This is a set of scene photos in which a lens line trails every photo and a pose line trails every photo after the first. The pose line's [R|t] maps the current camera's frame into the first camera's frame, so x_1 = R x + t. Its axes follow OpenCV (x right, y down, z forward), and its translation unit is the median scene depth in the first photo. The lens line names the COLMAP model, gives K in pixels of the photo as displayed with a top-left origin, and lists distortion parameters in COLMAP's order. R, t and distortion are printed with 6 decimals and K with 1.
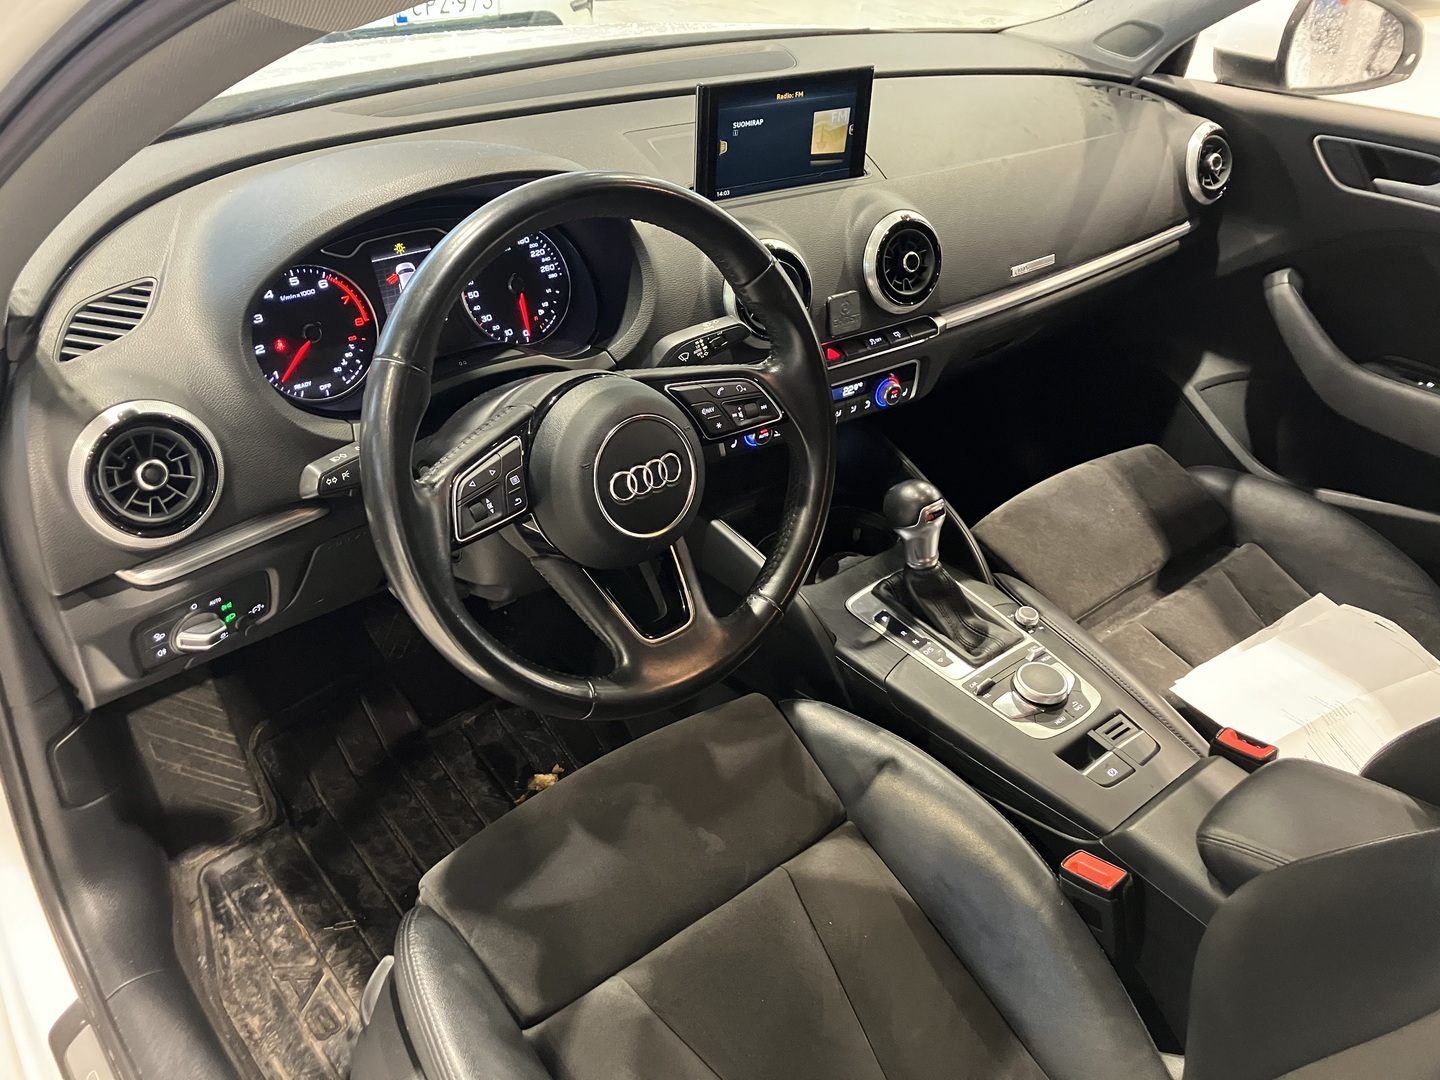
lens RADIAL K [[1169.9, 0, 720.4], [0, 1169.9, 570.1], [0, 0, 1]] dist [-0.005388, -0.136731]
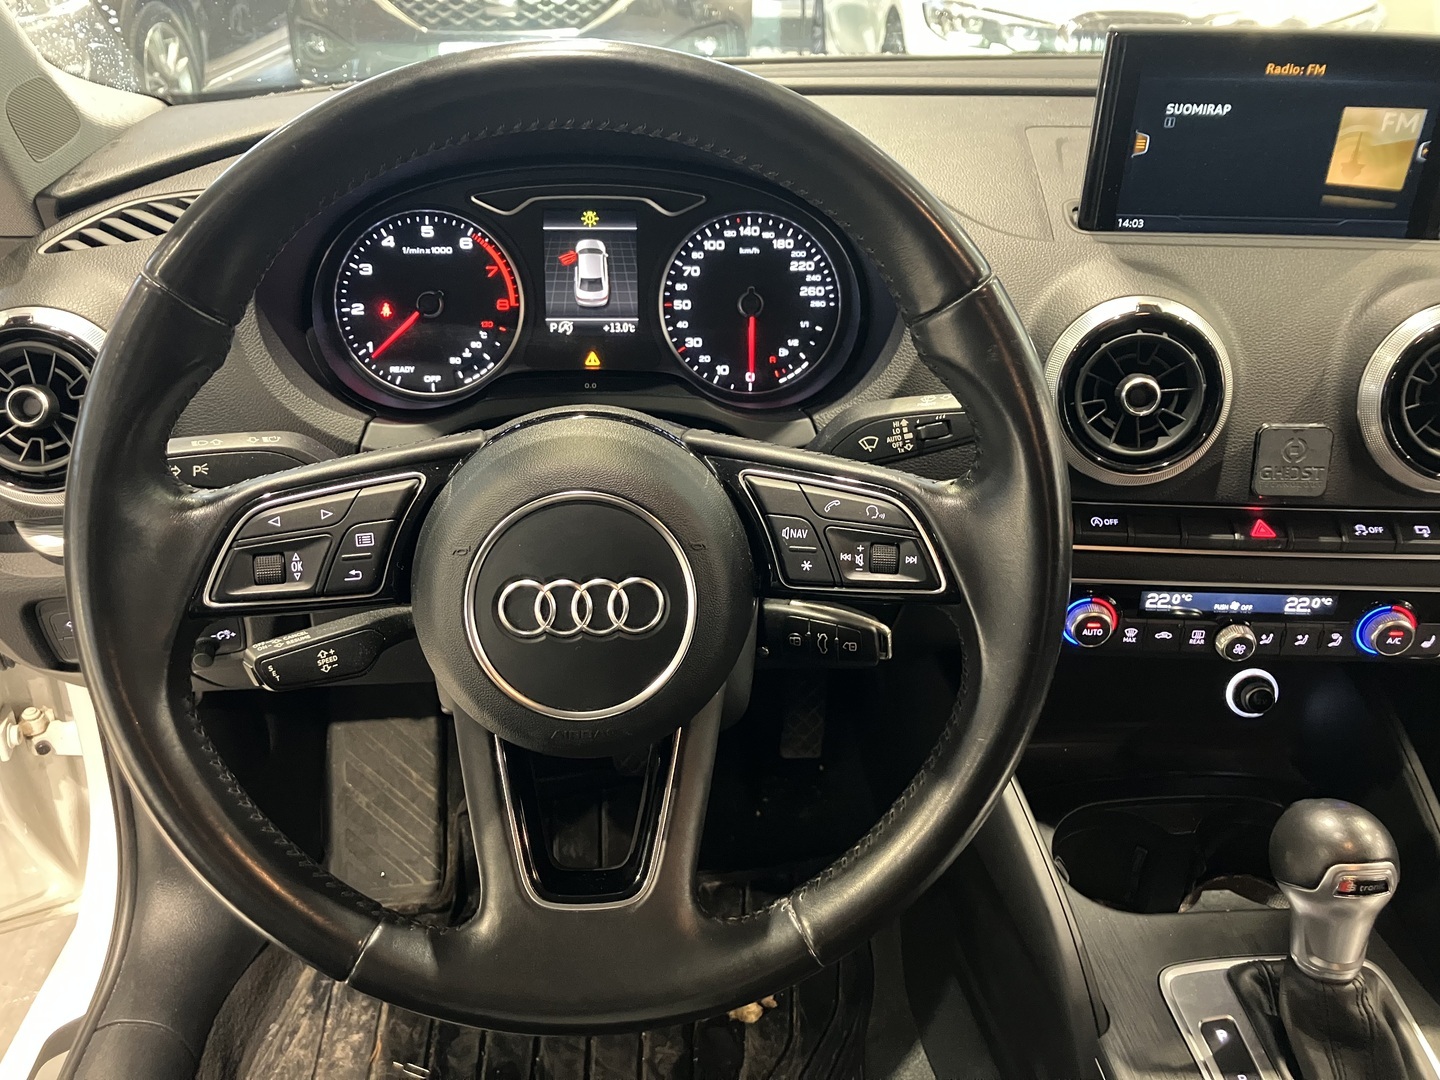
lens RADIAL K [[1158.7, 0, 720.0], [0, 1158.7, 540.0], [0, 0, 1]] dist [-0.011456, -0.011567]
pose [[0.804194, 0.255295, -0.536746, 0.199790], [-0.322891, 0.945829, -0.033911, -0.086521], [0.499013, 0.200581, 0.843062, 0.451890]]
